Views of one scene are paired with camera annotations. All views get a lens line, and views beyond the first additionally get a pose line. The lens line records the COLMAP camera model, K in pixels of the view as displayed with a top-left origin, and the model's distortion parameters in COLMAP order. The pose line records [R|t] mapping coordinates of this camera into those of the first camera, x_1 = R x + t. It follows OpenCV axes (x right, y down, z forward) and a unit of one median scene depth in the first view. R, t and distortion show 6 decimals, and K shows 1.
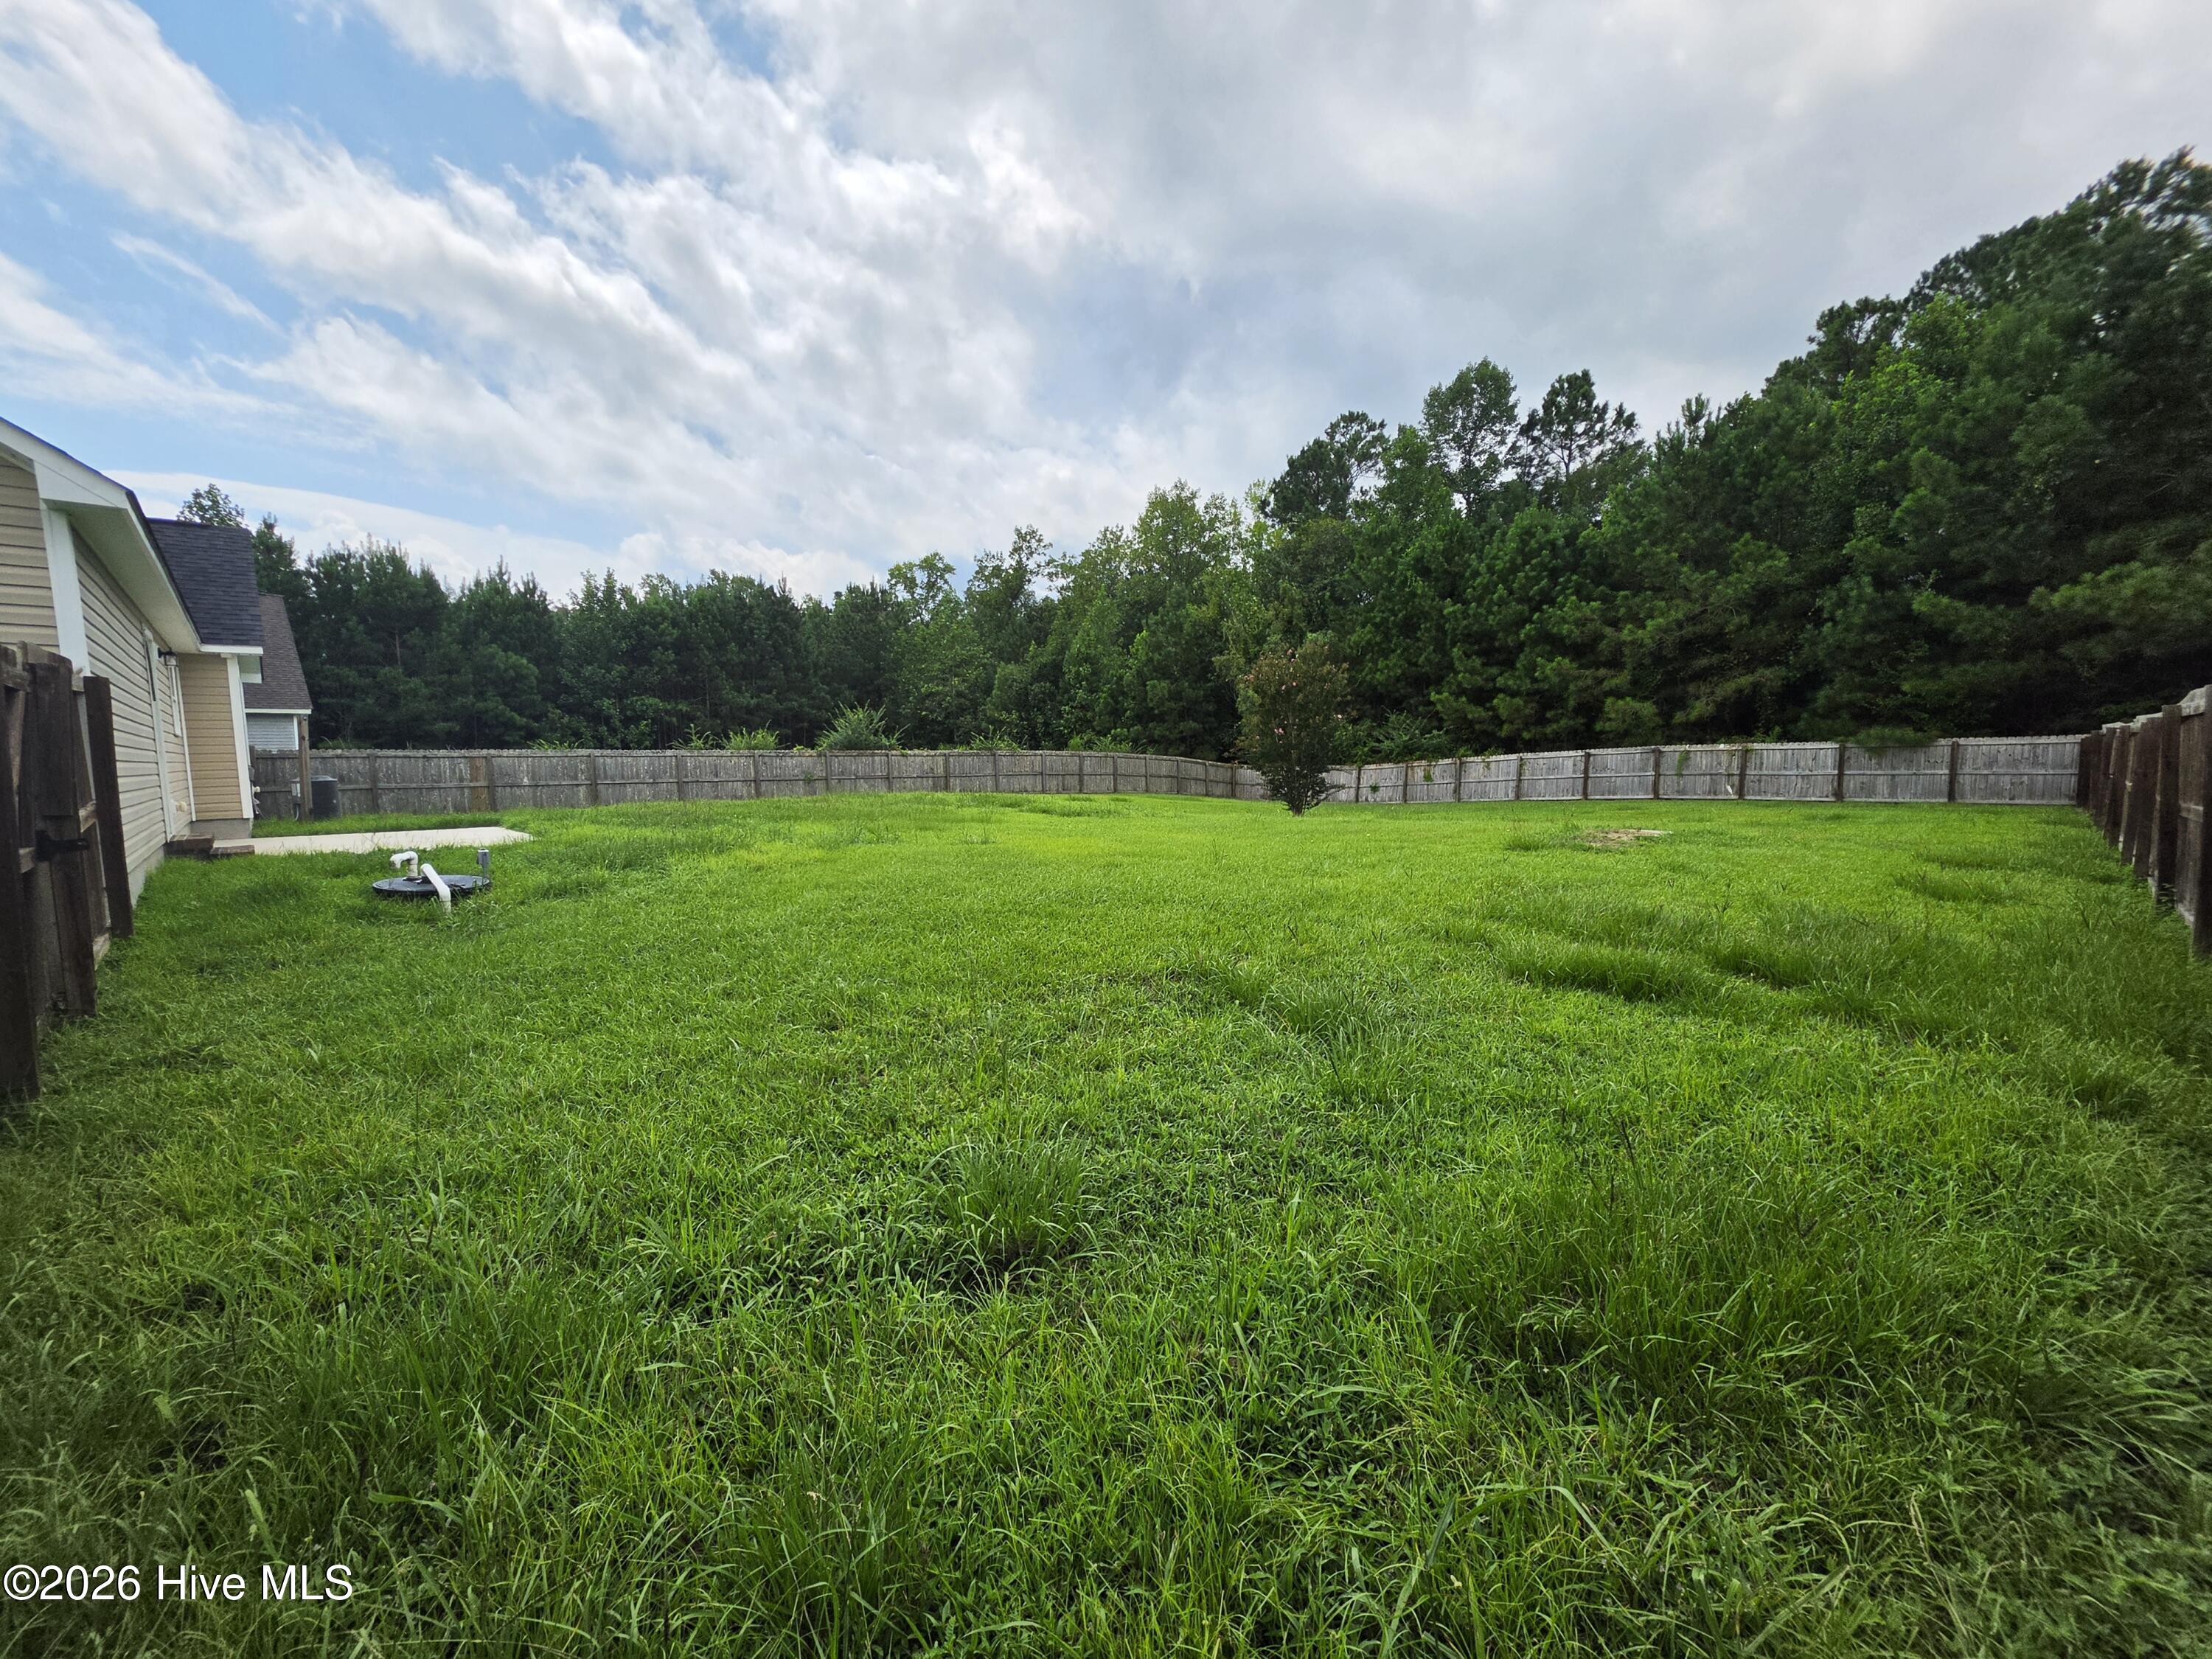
lens RADIAL K [[878.0, 0, 1081.6], [0, 878.0, 860.6], [0, 0, 1]] dist [-0.001281, 0.000027]
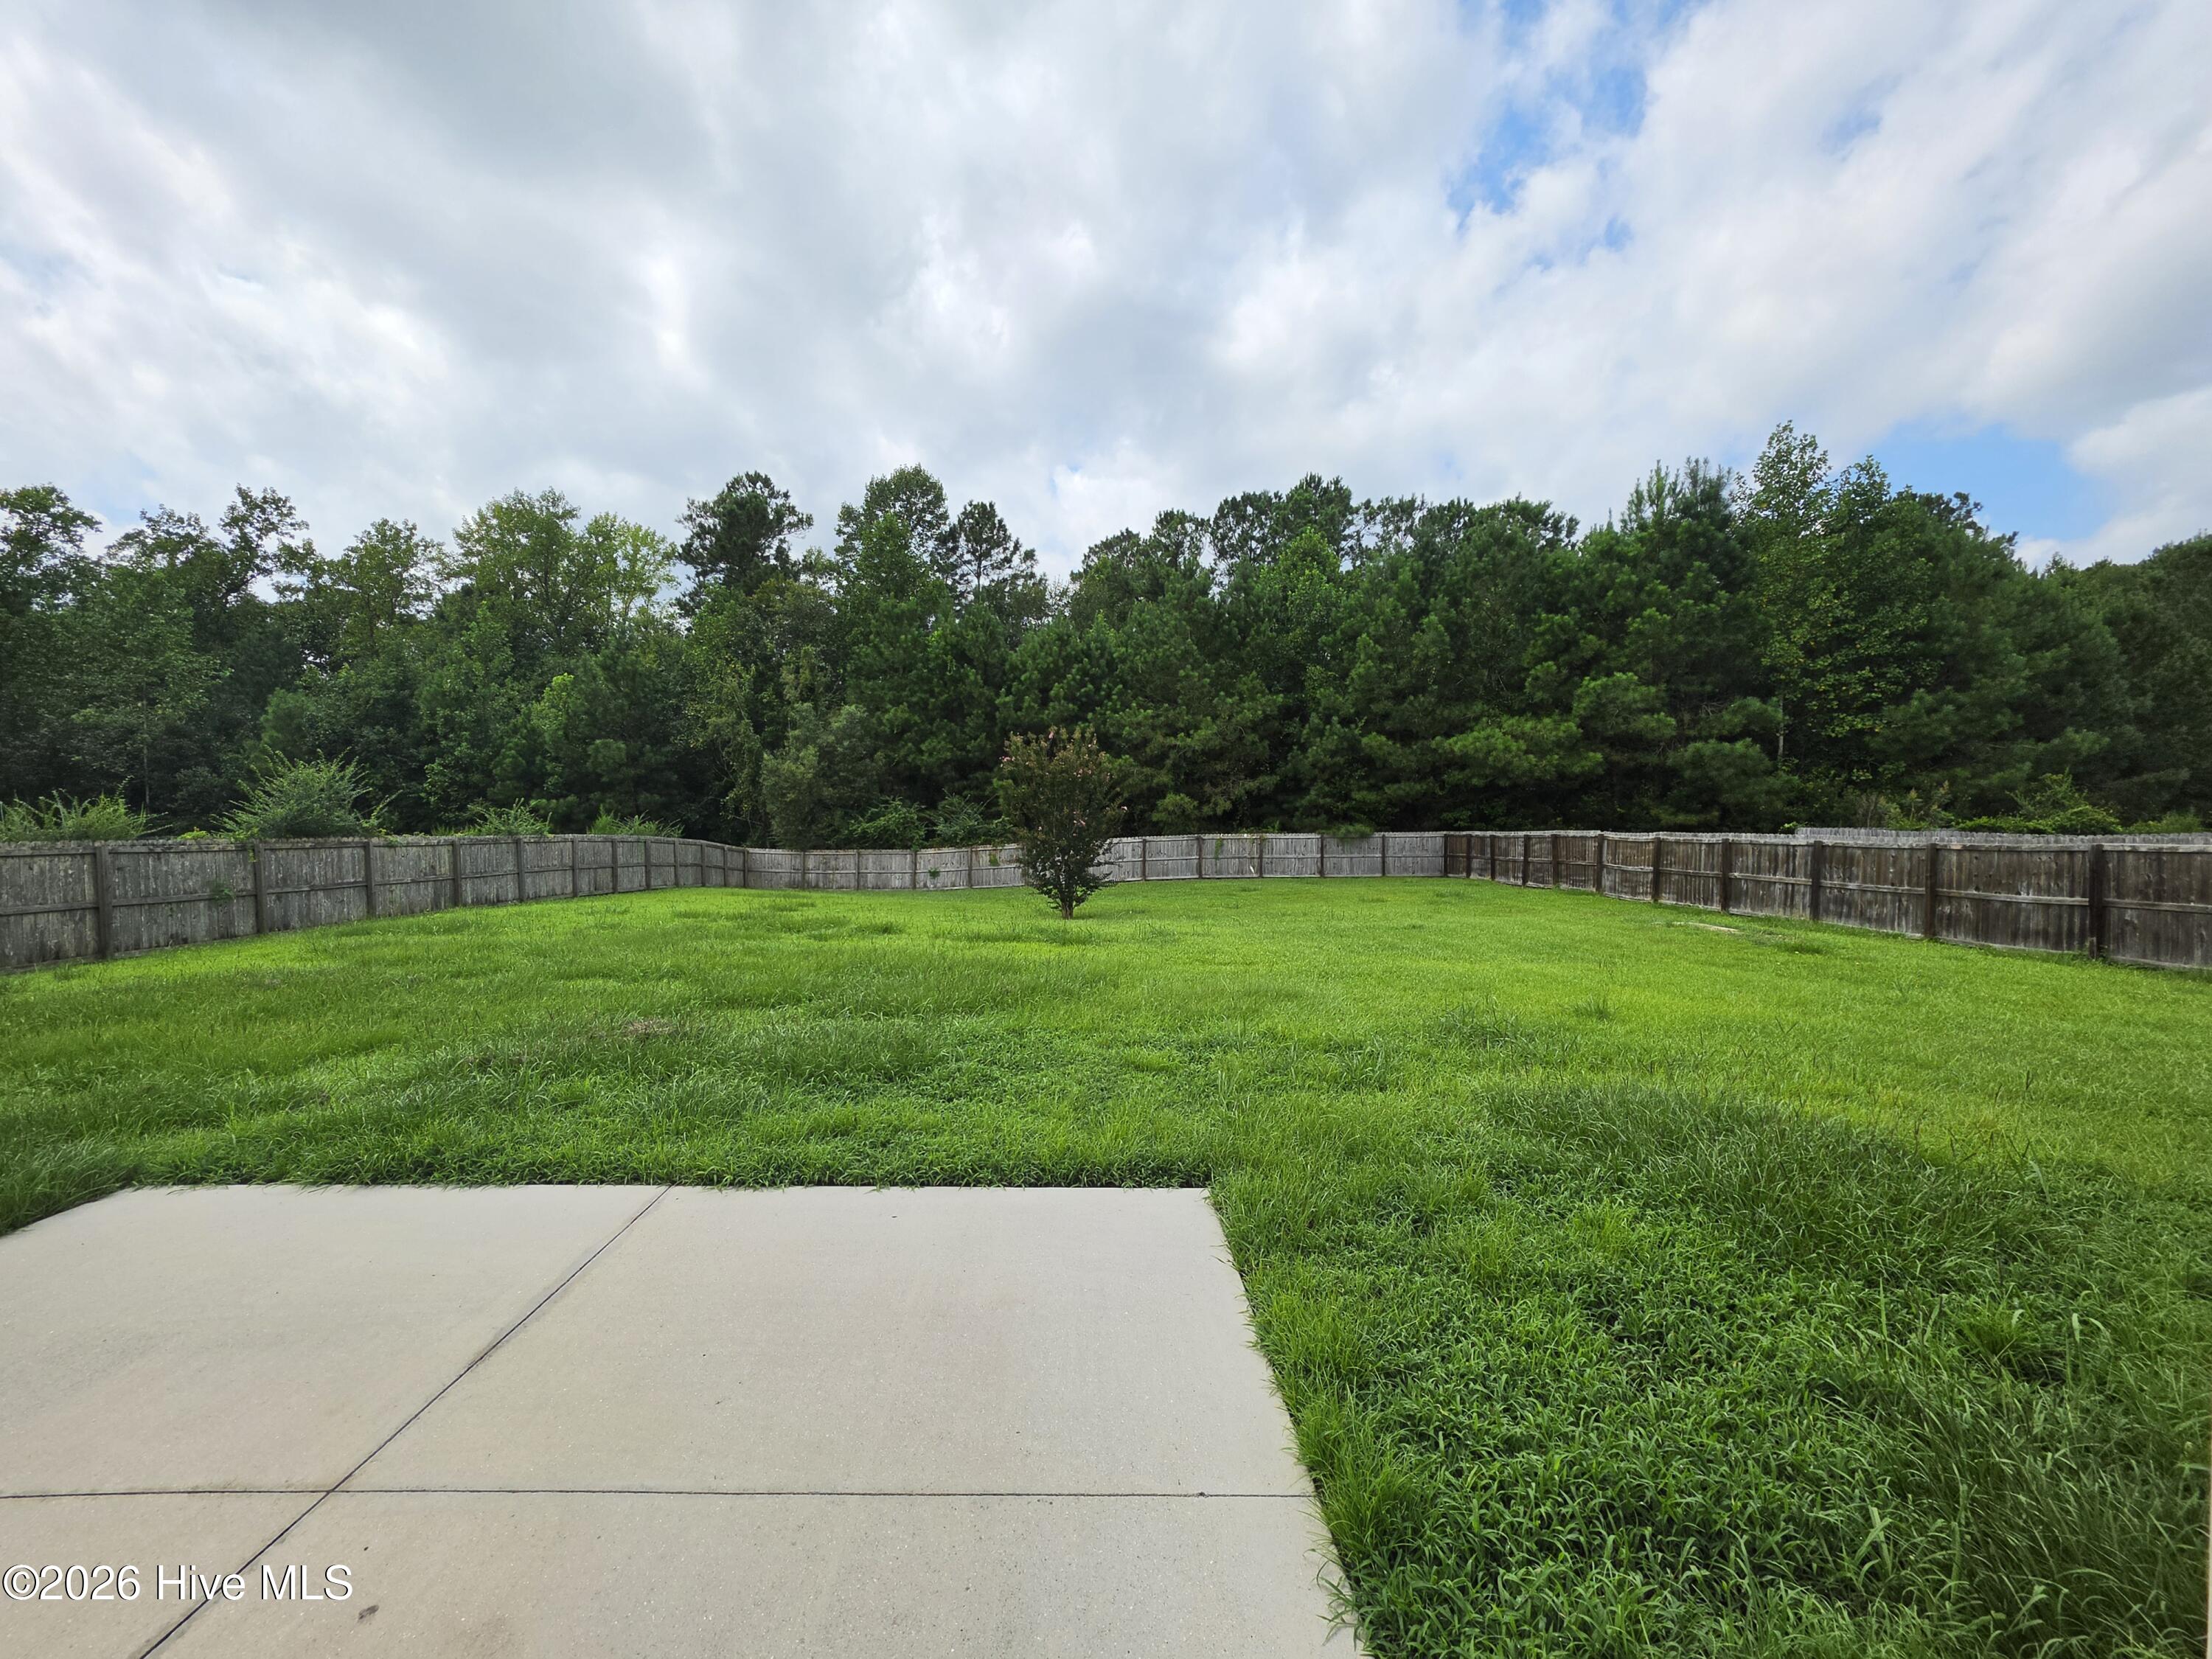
lens RADIAL K [[878.0, 0, 1081.6], [0, 878.0, 860.6], [0, 0, 1]] dist [-0.001281, 0.000027]
pose [[0.682100, -0.018697, 0.731020, -0.291950], [0.077653, 0.995873, -0.046986, -0.044745], [-0.727124, 0.088815, 0.680736, 0.265700]]
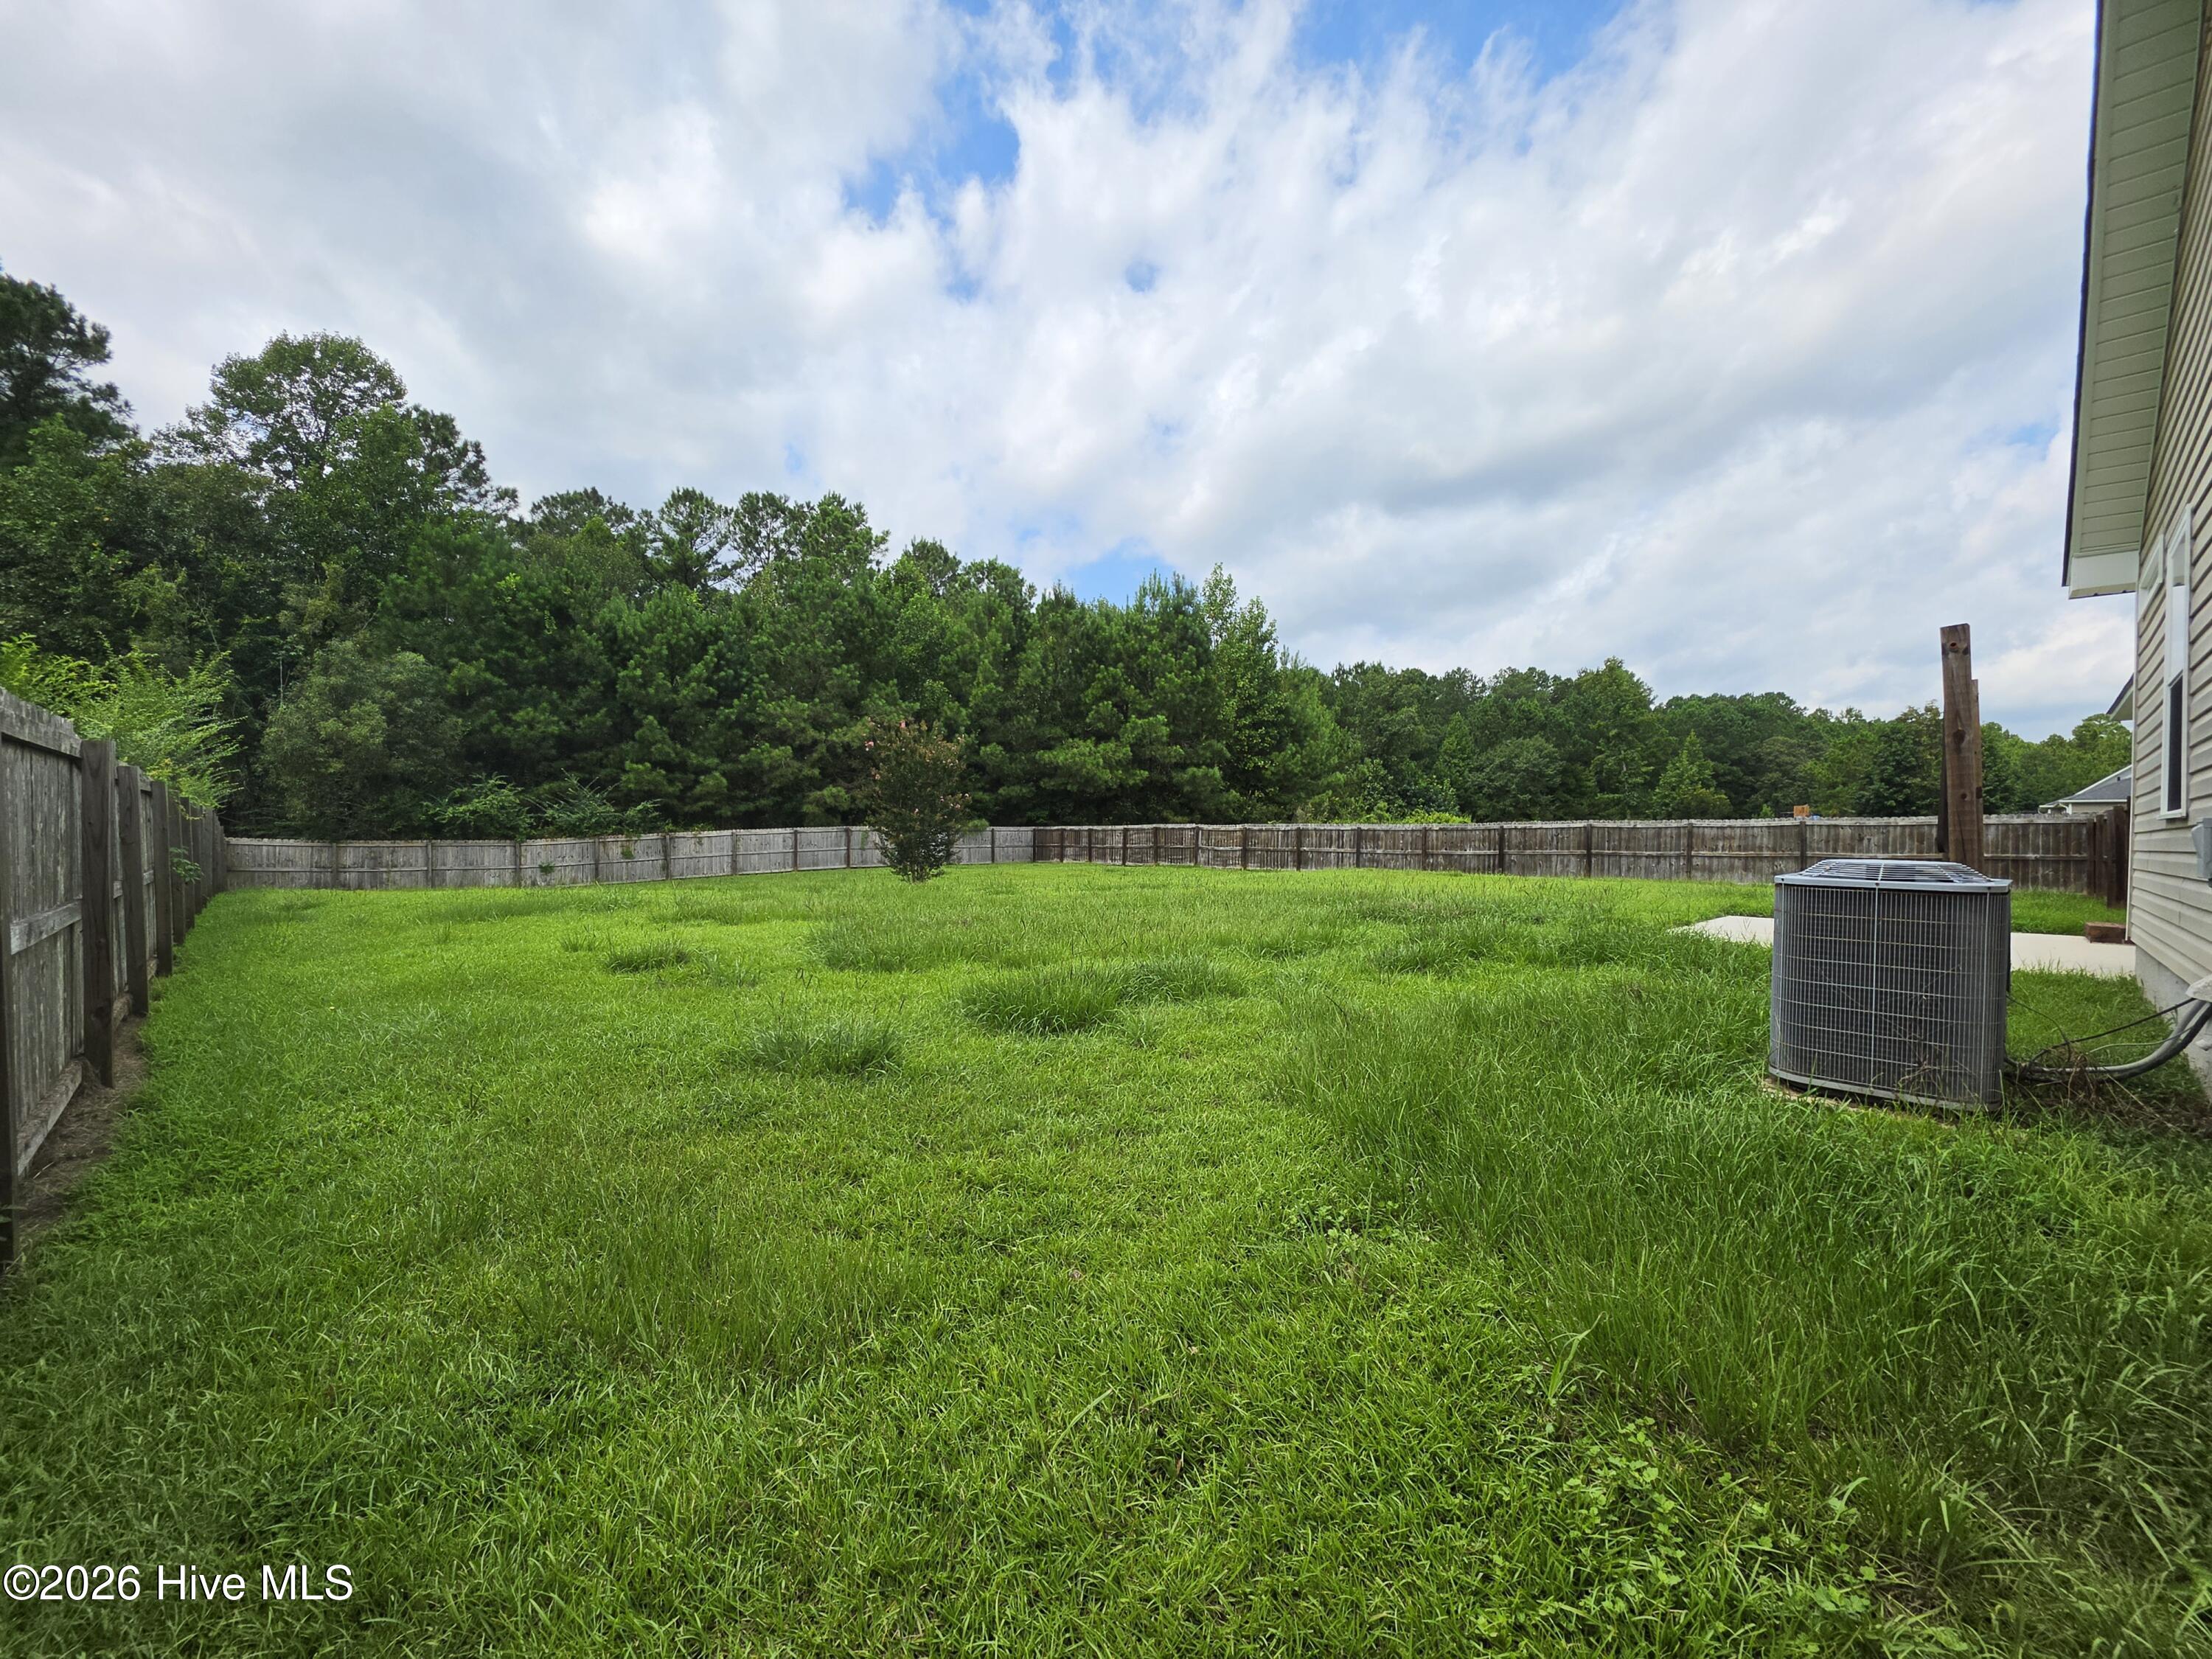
lens RADIAL K [[878.0, 0, 1081.6], [0, 878.0, 860.6], [0, 0, 1]] dist [-0.001281, 0.000027]
pose [[0.001325, -0.016562, 0.999862, -0.536512], [0.106983, 0.994127, 0.016325, -0.057944], [-0.994260, 0.106947, 0.003089, 0.584518]]
